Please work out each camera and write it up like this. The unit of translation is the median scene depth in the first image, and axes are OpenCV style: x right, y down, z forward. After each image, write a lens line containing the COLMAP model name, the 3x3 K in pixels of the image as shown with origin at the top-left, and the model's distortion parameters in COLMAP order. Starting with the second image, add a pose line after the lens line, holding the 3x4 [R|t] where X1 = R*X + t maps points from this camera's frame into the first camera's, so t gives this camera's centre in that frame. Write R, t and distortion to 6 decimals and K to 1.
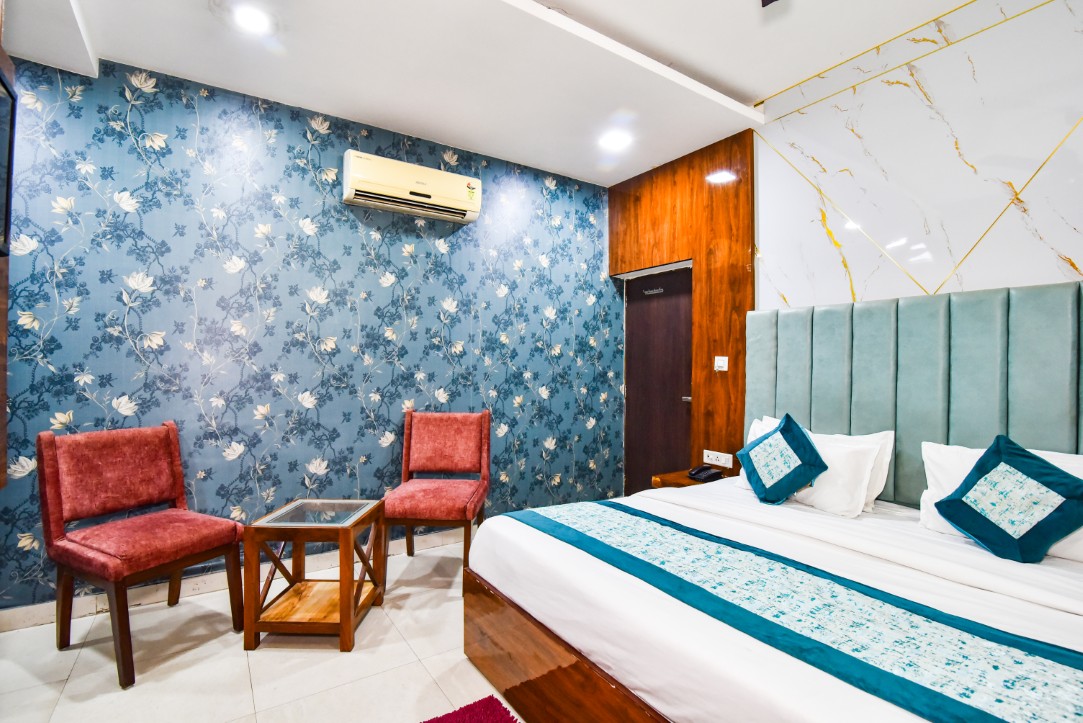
lens RADIAL K [[495.2, 0, 538.6], [0, 495.2, 370.5], [0, 0, 1]] dist [-0.018259, 0.000096]
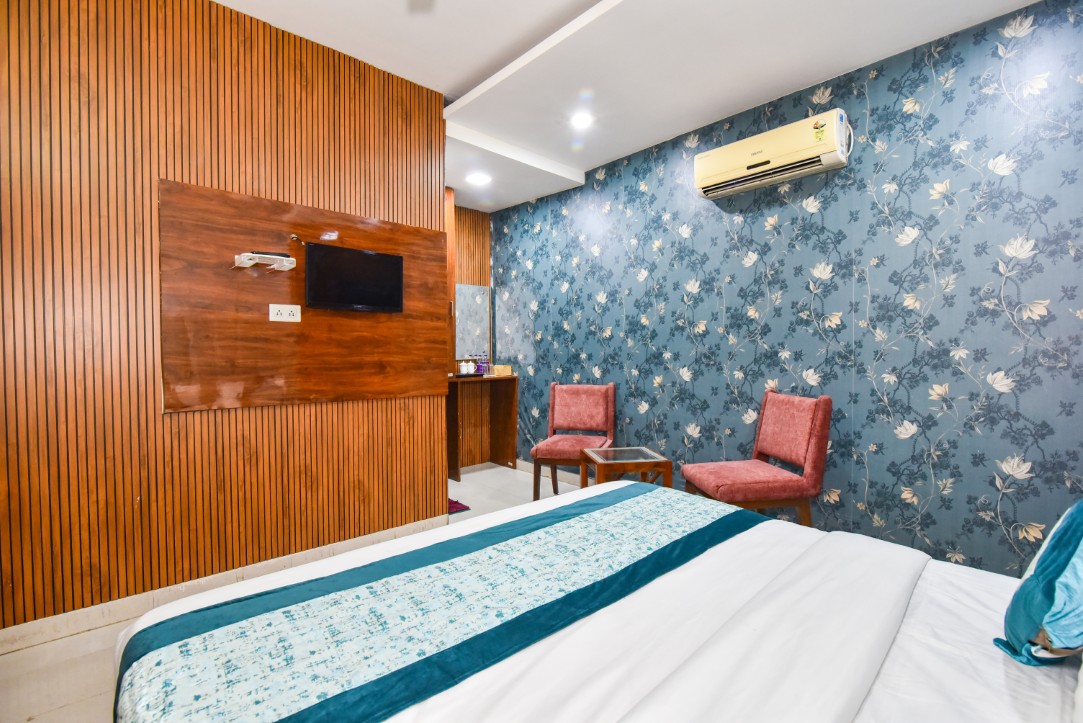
lens RADIAL K [[496.3, 0, 539.3], [0, 496.3, 362.4], [0, 0, 1]] dist [-0.019834, -0.000107]
pose [[0.148033, 0.019946, -0.988781, 1.013341], [0.014163, 0.999651, 0.022286, -0.002515], [0.988881, -0.017303, 0.147699, 0.675184]]
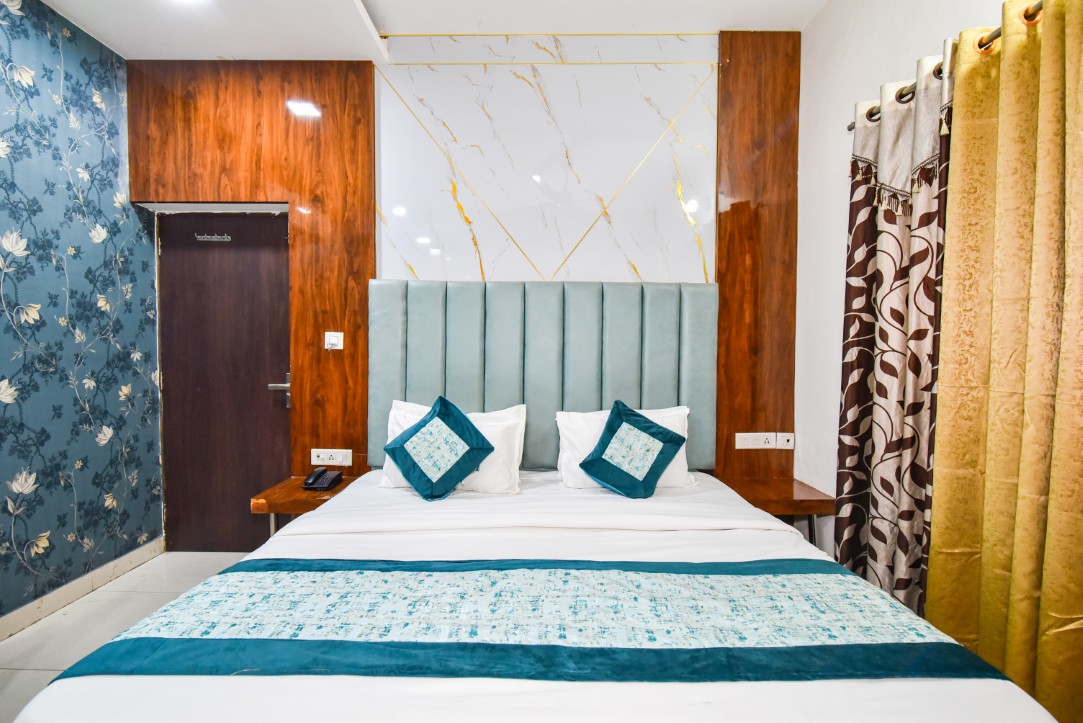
lens RADIAL K [[495.6, 0, 539.4], [0, 495.6, 368.1], [0, 0, 1]] dist [-0.019947, 0.000874]
pose [[0.555852, -0.036078, 0.830498, -0.096664], [0.003287, 0.999145, 0.041205, -0.001006], [-0.831274, -0.020174, 0.555496, 0.215731]]
